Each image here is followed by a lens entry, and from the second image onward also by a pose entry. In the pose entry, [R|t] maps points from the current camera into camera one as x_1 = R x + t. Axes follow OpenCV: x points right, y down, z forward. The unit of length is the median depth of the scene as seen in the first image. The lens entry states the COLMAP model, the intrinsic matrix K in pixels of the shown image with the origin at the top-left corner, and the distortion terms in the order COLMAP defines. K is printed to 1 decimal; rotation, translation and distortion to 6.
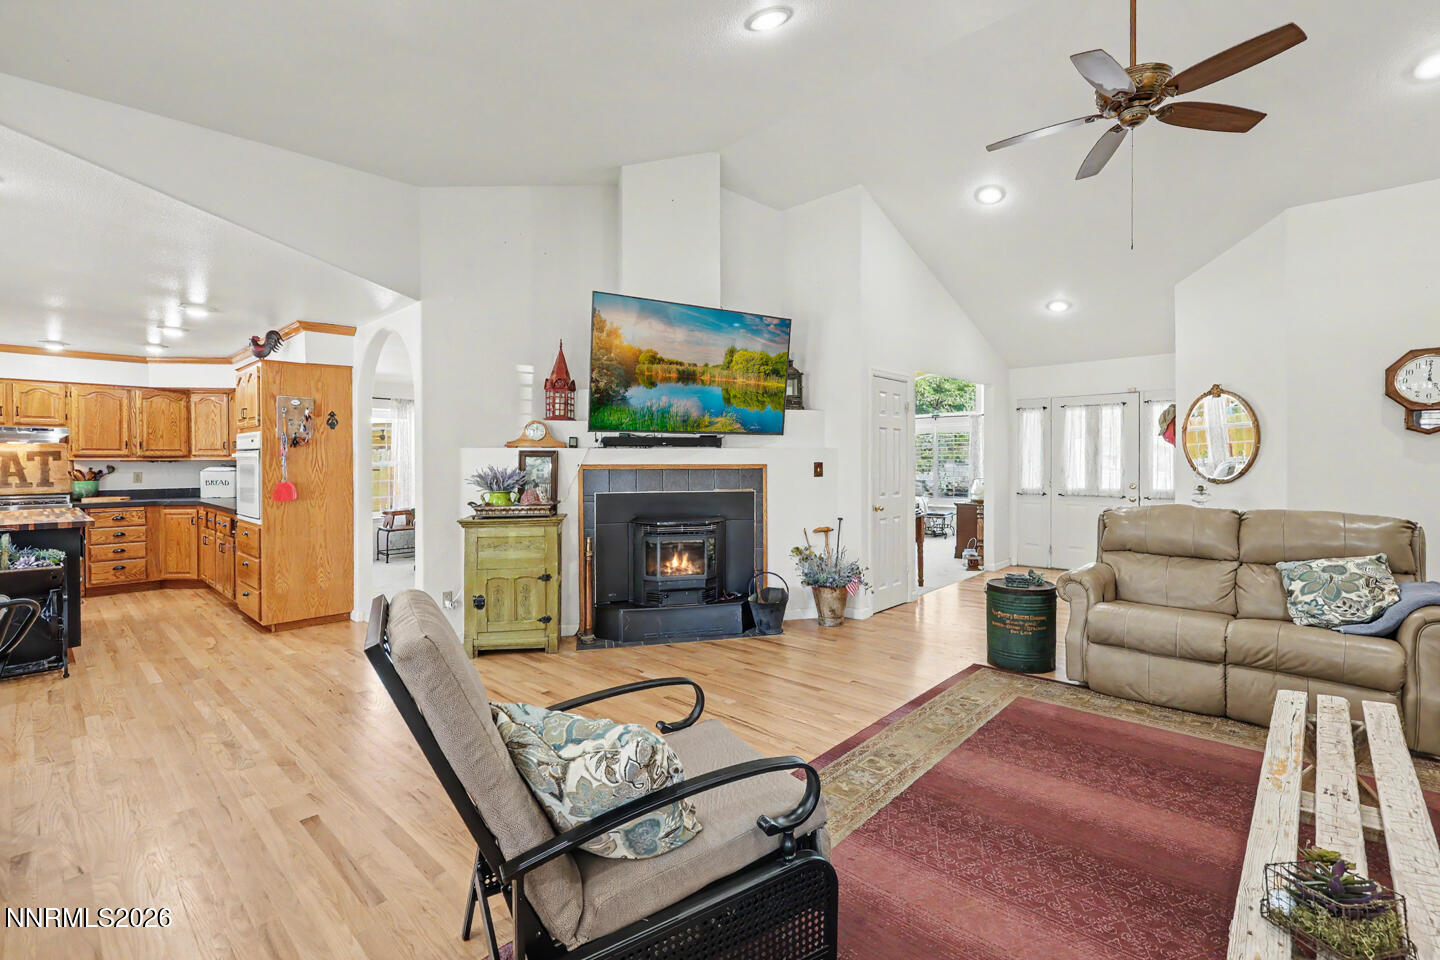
lens RADIAL K [[620.4, 0, 722.1], [0, 620.4, 474.6], [0, 0, 1]] dist [0.000184, 0.000014]
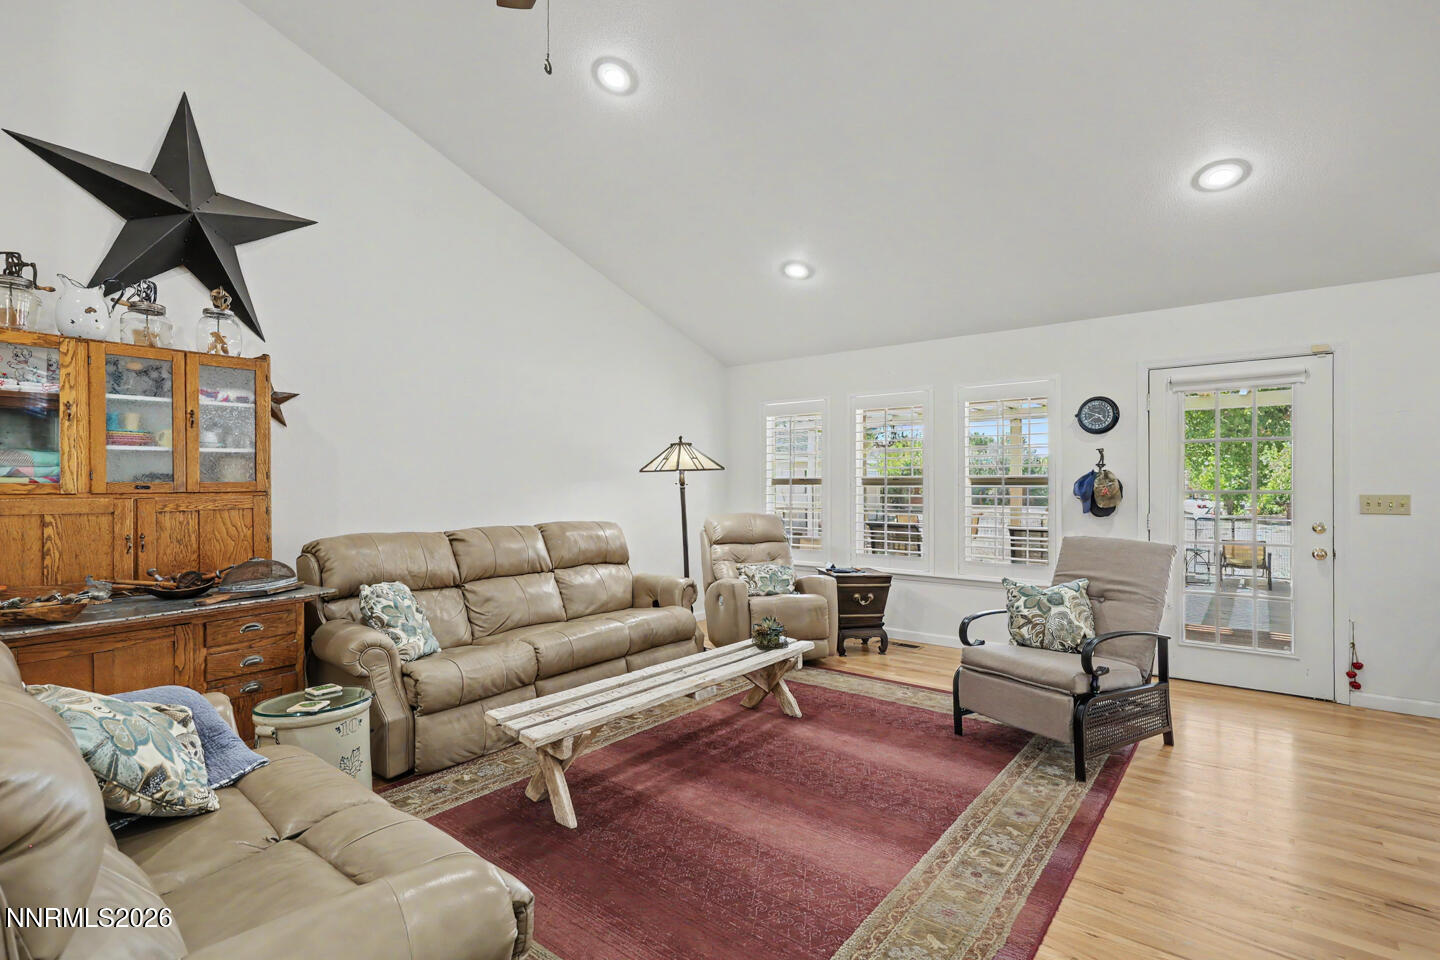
lens RADIAL K [[661.1, 0, 717.3], [0, 661.1, 483.7], [0, 0, 1]] dist [0.000469, 0.000042]
pose [[-0.996790, 0.007776, -0.079678, 0.635597], [0.007452, 0.999963, 0.004373, -0.015939], [0.079709, 0.003765, -0.996811, 1.745305]]
